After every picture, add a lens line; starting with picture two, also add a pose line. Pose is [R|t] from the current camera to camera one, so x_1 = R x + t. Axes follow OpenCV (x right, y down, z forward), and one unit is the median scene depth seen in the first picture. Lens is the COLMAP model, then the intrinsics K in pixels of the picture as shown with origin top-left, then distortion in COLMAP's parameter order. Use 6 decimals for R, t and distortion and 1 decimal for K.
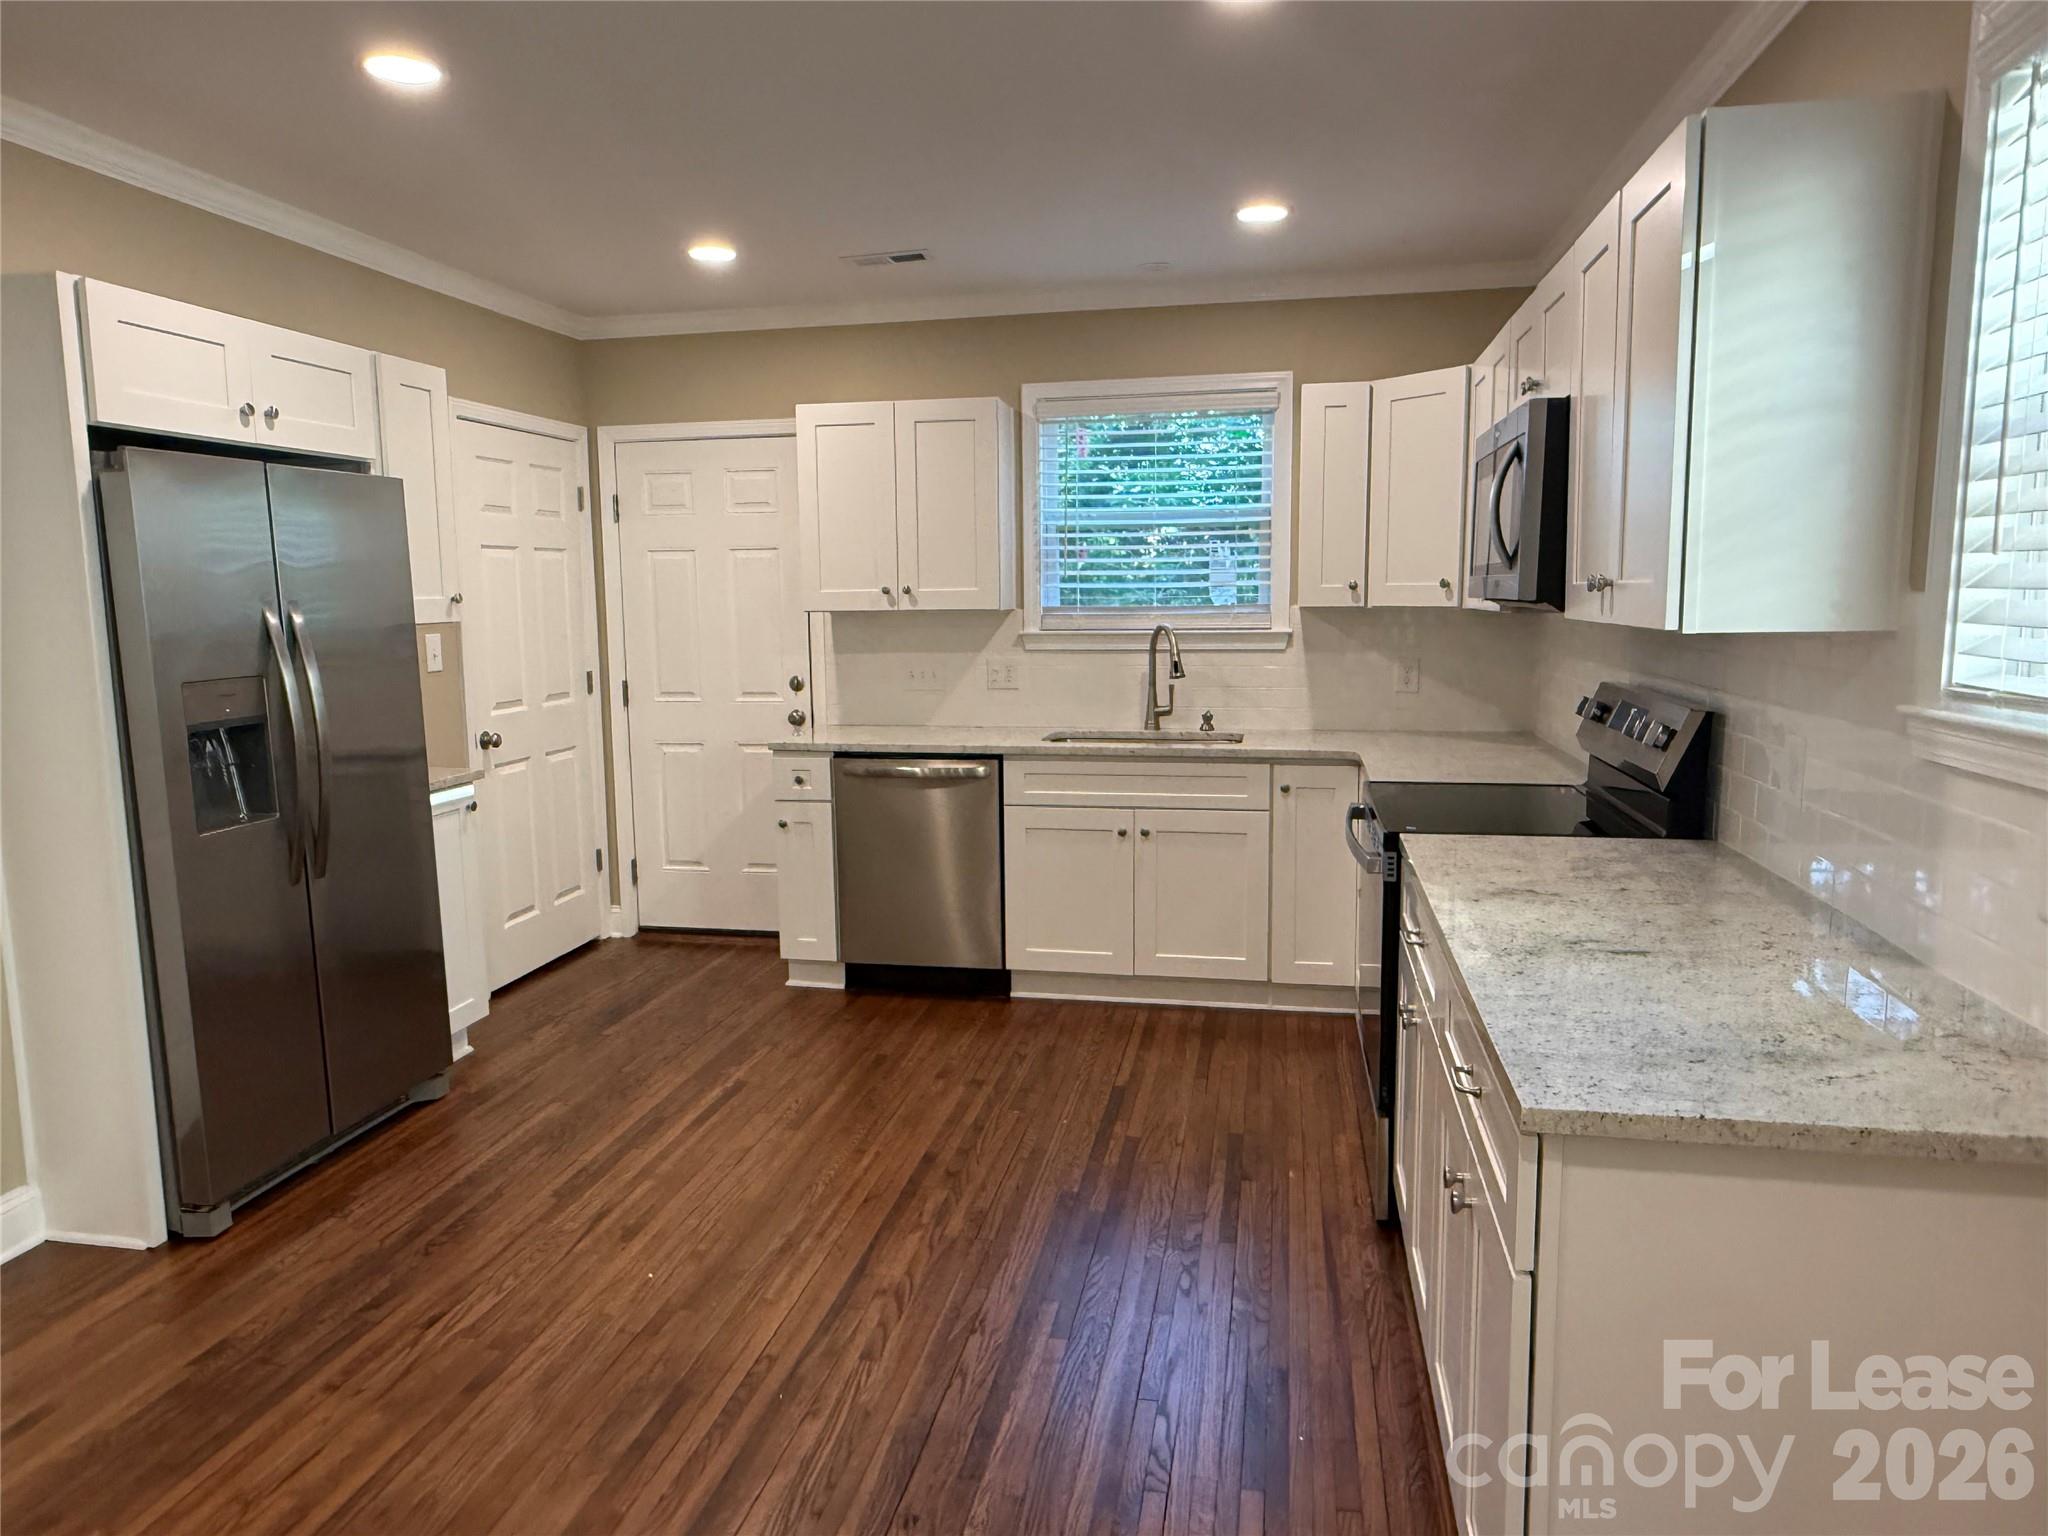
lens RADIAL K [[1334.4, 0, 1010.5], [0, 1334.4, 767.8], [0, 0, 1]] dist [0.000647, -0.000479]
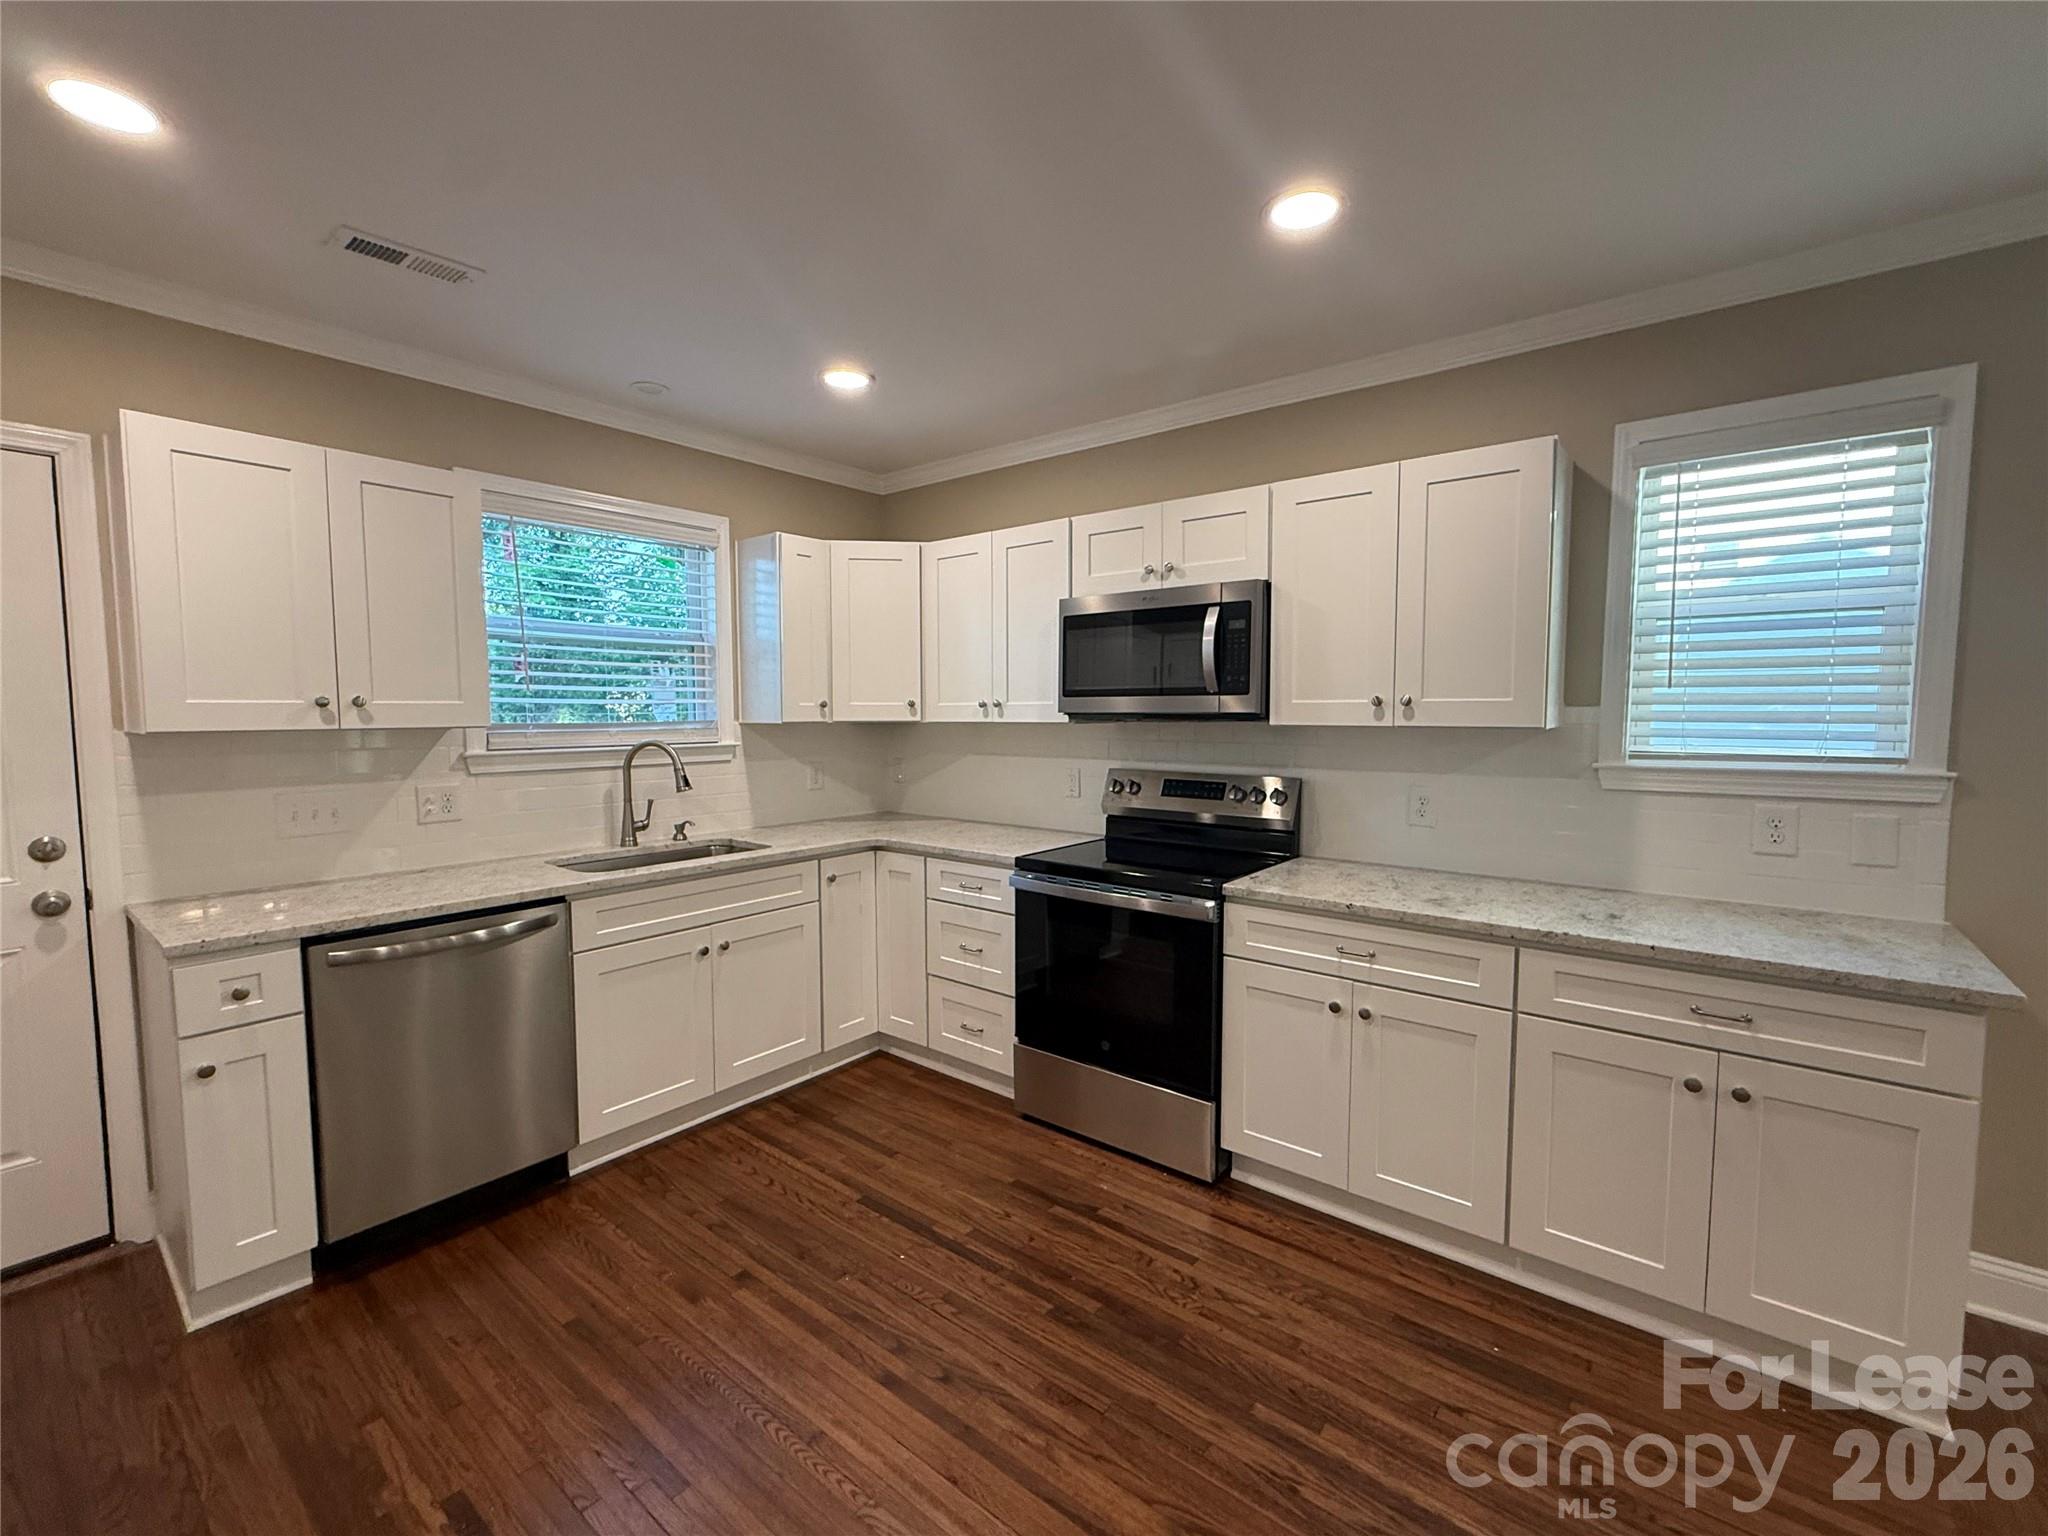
lens RADIAL K [[867.3, 0, 1019.3], [0, 867.3, 763.6], [0, 0, 1]] dist [0.000567, -0.000068]
pose [[0.461269, -0.046657, 0.886033, -0.349266], [0.115024, 0.993334, -0.007575, -0.054220], [-0.879773, 0.105409, 0.463561, 0.464335]]
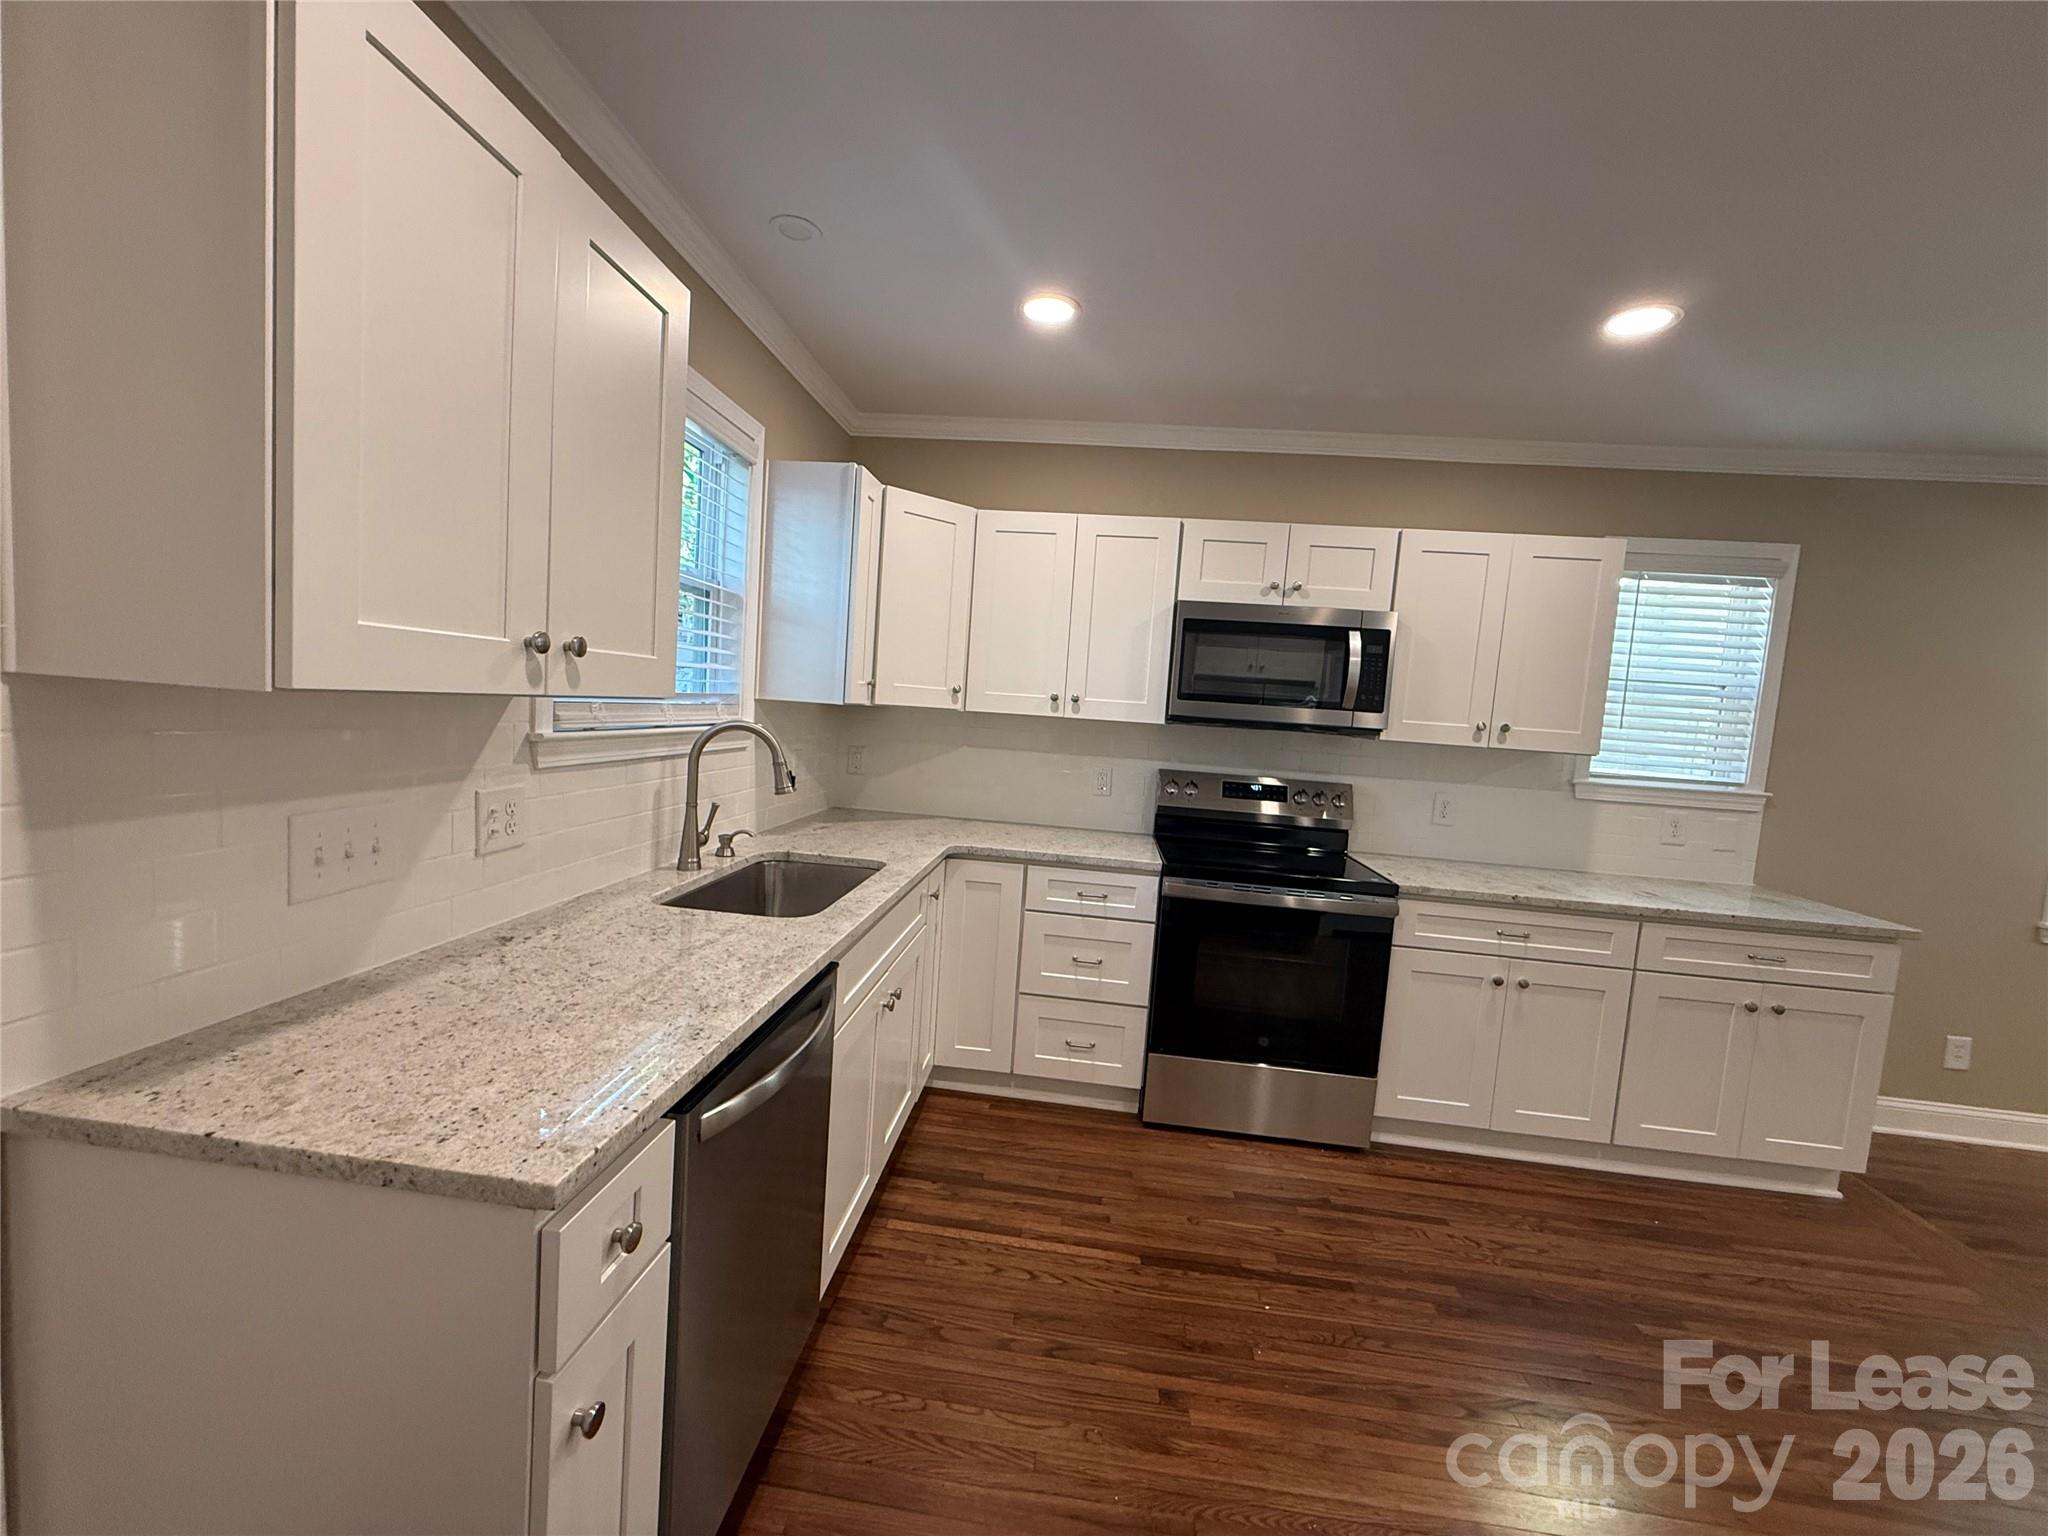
lens RADIAL K [[812.8, 0, 1014.7], [0, 812.8, 764.2], [0, 0, 1]] dist [0.000069, 0.000088]
pose [[-0.093184, -0.069582, 0.993215, -0.349585], [0.063183, 0.995131, 0.075644, -0.111198], [-0.993642, 0.069803, -0.088334, 0.916134]]
